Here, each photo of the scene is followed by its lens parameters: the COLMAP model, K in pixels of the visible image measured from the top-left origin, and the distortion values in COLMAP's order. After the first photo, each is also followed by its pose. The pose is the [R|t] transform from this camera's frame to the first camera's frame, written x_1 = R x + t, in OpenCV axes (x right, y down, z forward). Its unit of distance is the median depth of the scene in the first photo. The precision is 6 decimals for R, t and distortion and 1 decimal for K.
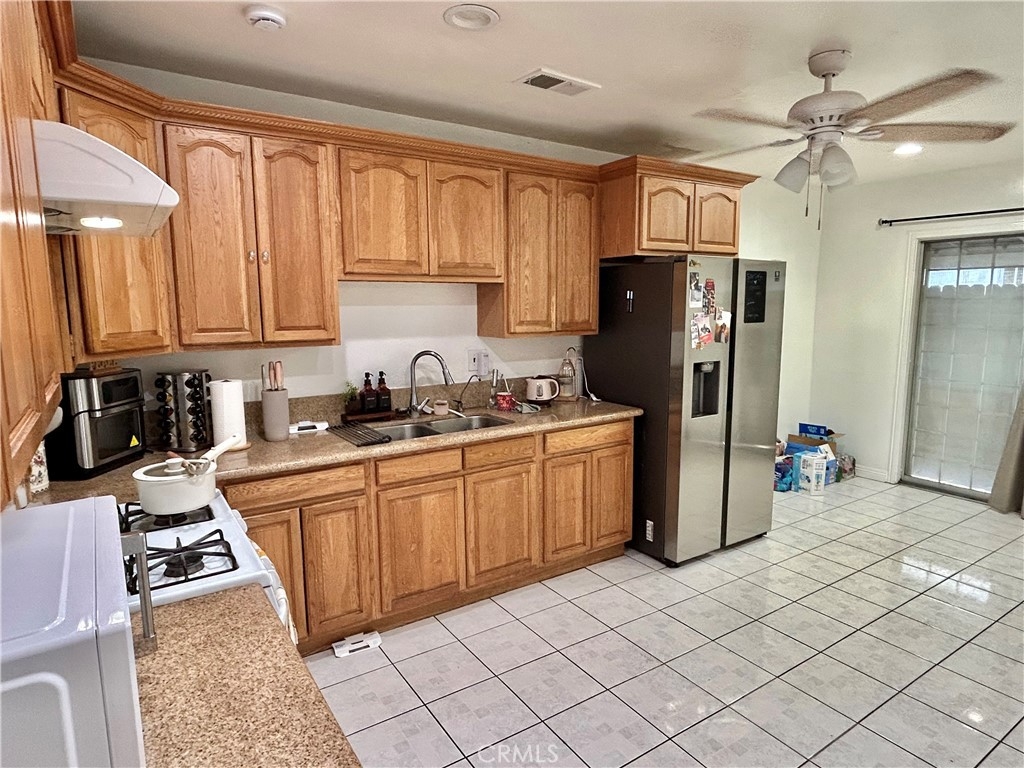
lens RADIAL K [[597.6, 0, 509.9], [0, 597.6, 390.5], [0, 0, 1]] dist [0.002803, -0.003150]
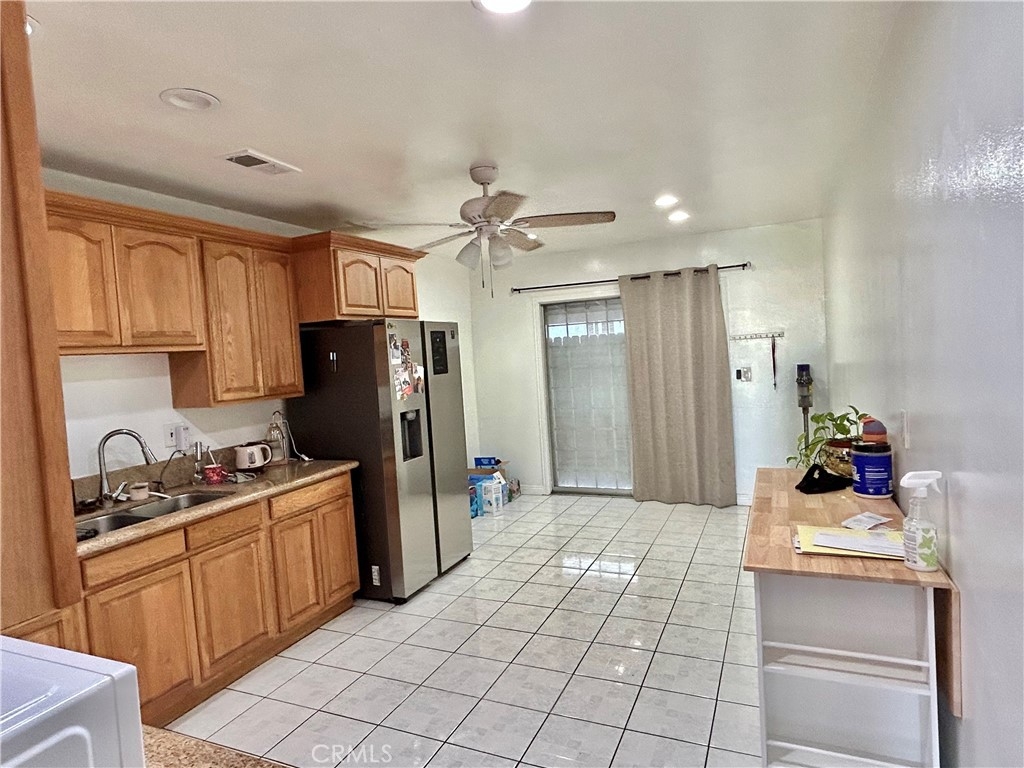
lens RADIAL K [[597.6, 0, 509.9], [0, 597.6, 390.5], [0, 0, 1]] dist [0.002803, -0.003150]
pose [[0.843207, -0.083915, 0.530999, -0.108413], [0.137129, 0.988641, -0.061519, 0.009805], [-0.519805, 0.124689, 0.845136, -0.061205]]
